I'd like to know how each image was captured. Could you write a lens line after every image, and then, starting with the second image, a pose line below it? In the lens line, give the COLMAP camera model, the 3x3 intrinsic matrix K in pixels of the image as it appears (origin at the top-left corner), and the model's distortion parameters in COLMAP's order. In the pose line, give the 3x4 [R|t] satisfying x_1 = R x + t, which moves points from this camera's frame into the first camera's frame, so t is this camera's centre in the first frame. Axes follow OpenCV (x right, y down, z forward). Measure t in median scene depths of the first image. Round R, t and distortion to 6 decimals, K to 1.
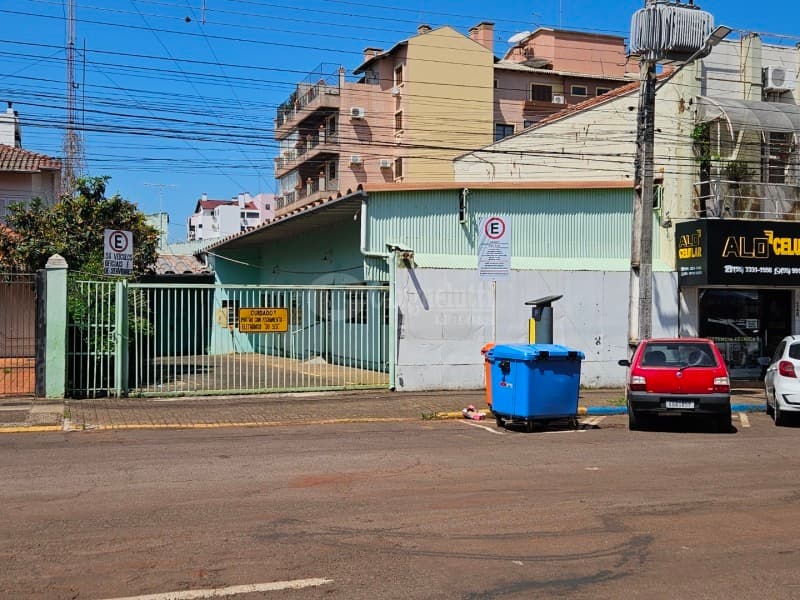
lens RADIAL K [[859.7, 0, 400.0], [0, 859.7, 300.0], [0, 0, 1]] dist [0.083458, -0.000089]
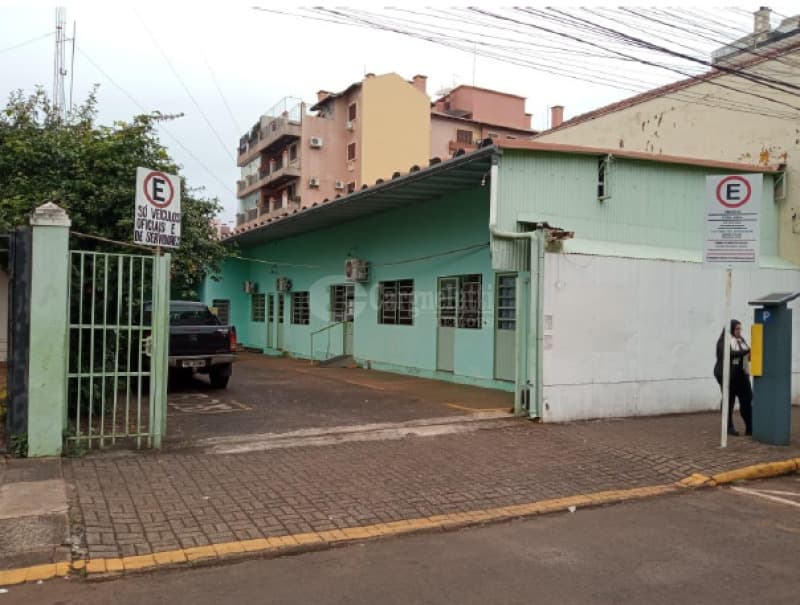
lens RADIAL K [[623.4, 0, 400.0], [0, 623.4, 302.5], [0, 0, 1]] dist [0.052938, -0.003434]
pose [[0.988507, 0.017028, 0.150213, -0.134713], [-0.016324, 0.999849, -0.005924, 0.007045], [-0.150291, 0.003404, 0.988636, 0.326388]]
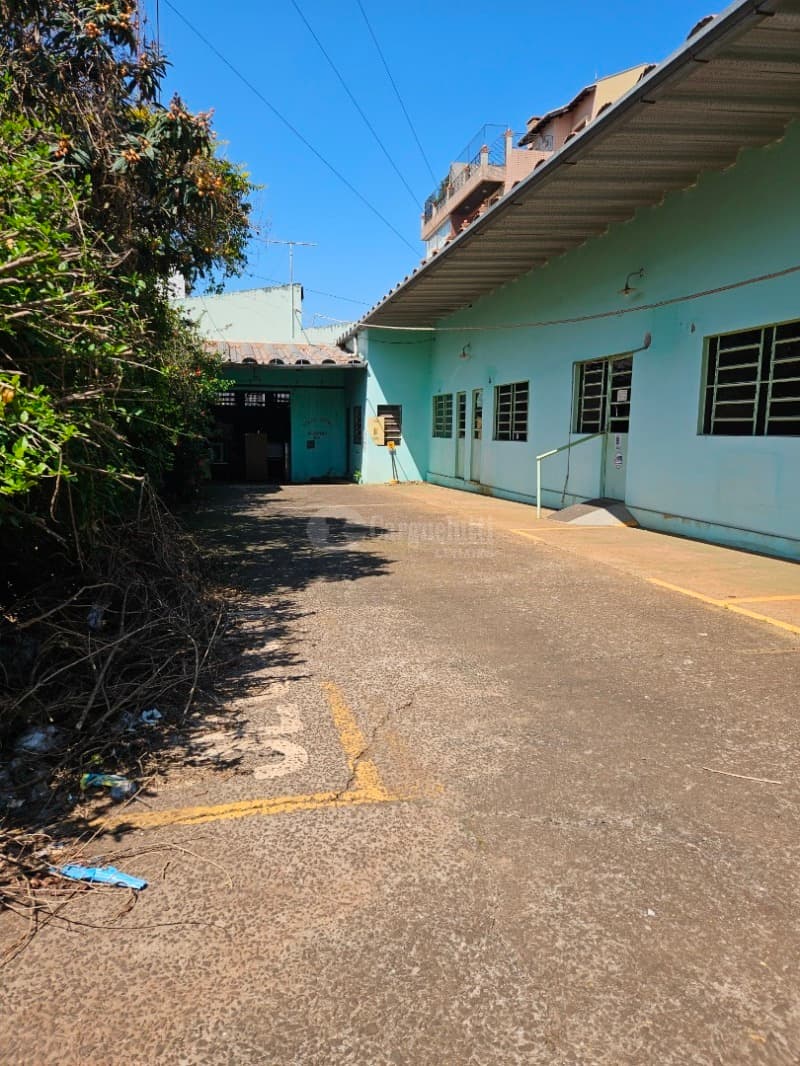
lens RADIAL K [[684.5, 0, 400.0], [0, 684.5, 533.0], [0, 0, 1]] dist [0.020355, -0.001416]
pose [[0.989560, 0.026710, -0.141622, -0.147918], [-0.004063, 0.987455, 0.157849, 0.020080], [0.144061, -0.155626, 0.977255, 0.619466]]
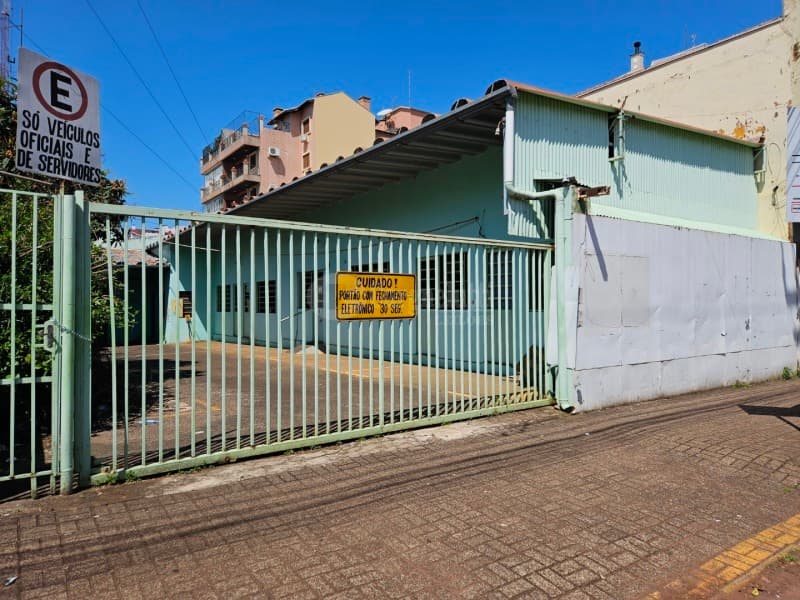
lens RADIAL K [[513.7, 0, 403.1], [0, 513.7, 300.1], [0, 0, 1]] dist [0.020355, -0.001416]
pose [[0.965413, -0.004829, 0.260682, -0.143928], [0.004935, 0.999988, 0.000248, 0.016485], [-0.260680, 0.001047, 0.965425, 0.445524]]
